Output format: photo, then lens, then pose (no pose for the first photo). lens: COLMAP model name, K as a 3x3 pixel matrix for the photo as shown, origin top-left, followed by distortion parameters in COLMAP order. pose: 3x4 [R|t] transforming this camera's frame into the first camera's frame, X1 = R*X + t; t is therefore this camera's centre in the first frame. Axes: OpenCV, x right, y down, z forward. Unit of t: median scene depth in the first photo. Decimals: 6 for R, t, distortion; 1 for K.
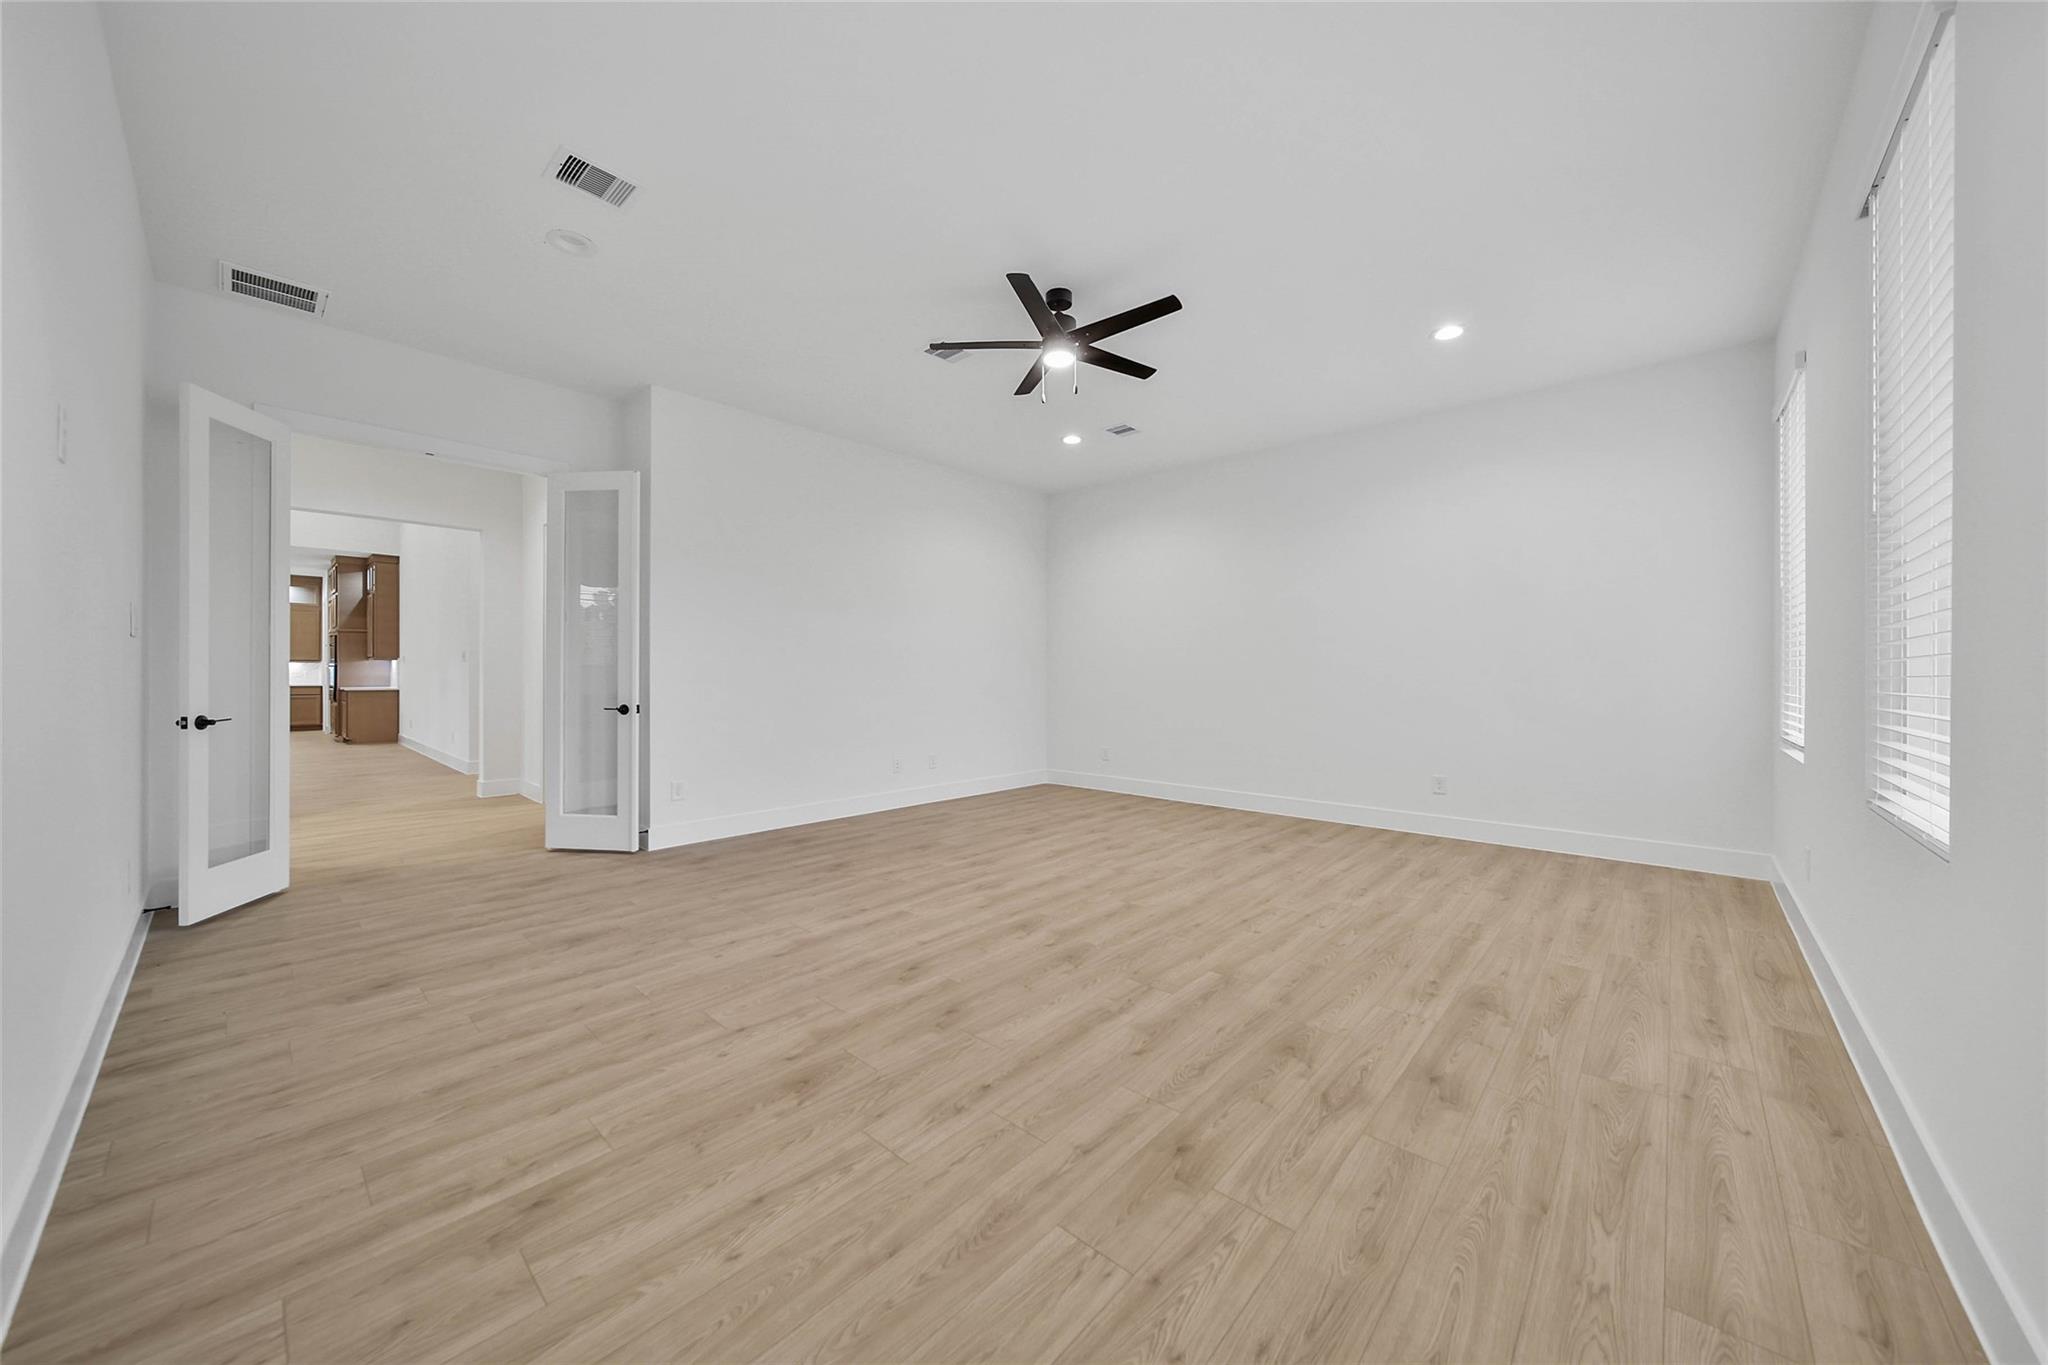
lens RADIAL K [[717.2, 0, 1026.5], [0, 717.2, 662.9], [0, 0, 1]] dist [-0.000953, -0.000272]
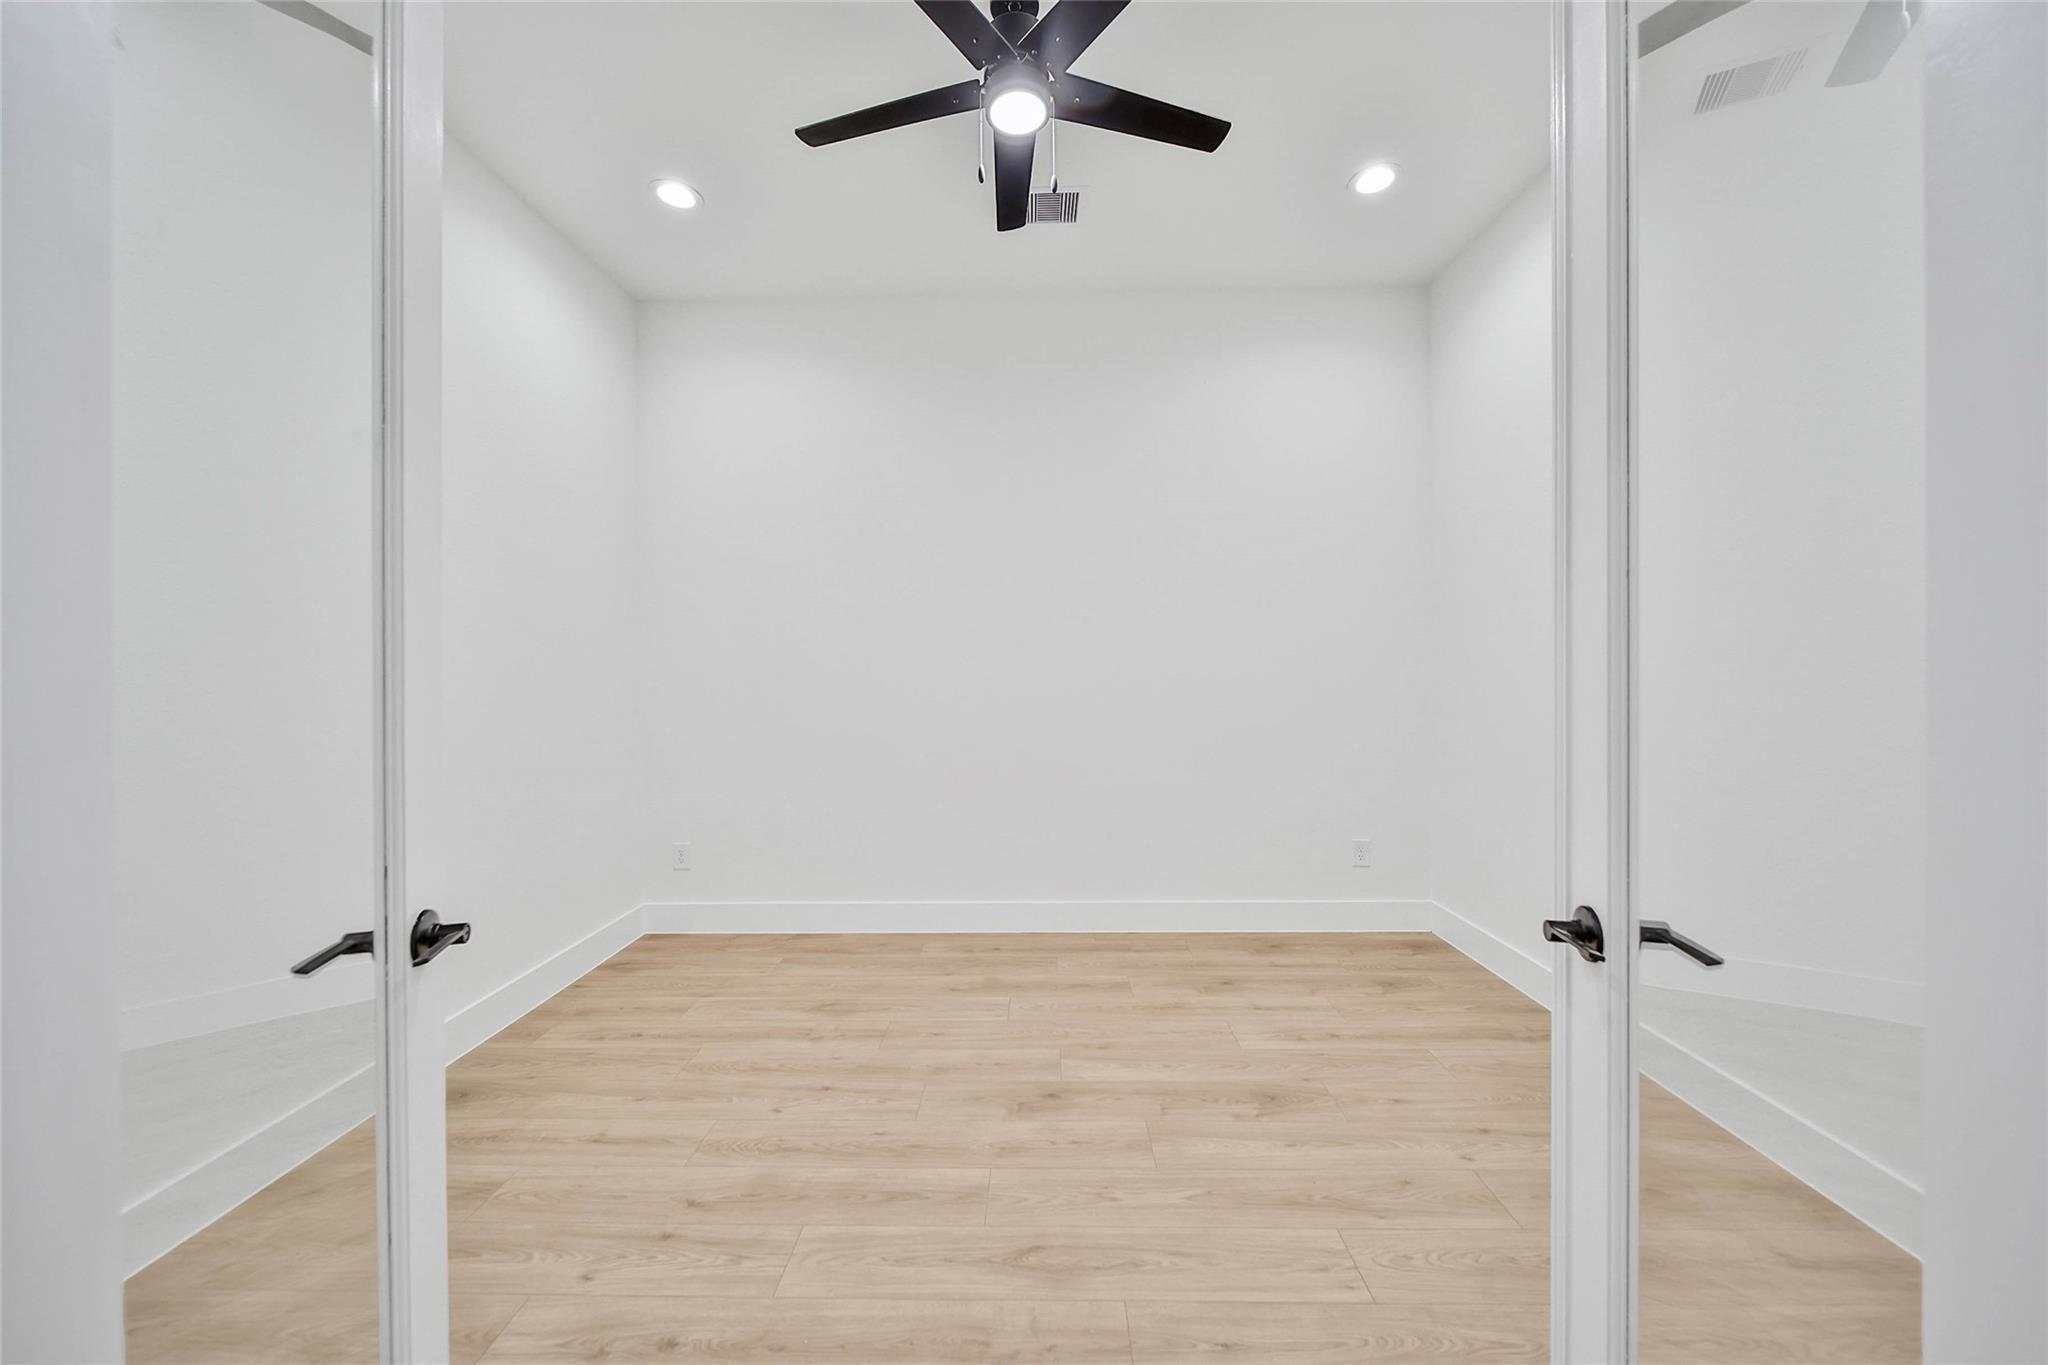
lens RADIAL K [[717.2, 0, 1026.5], [0, 717.2, 662.9], [0, 0, 1]] dist [-0.000953, -0.000272]
pose [[0.655590, -0.009094, -0.755063, 0.261841], [0.004927, 0.999958, -0.007766, -0.007070], [0.755101, 0.001371, 0.655607, 0.125570]]
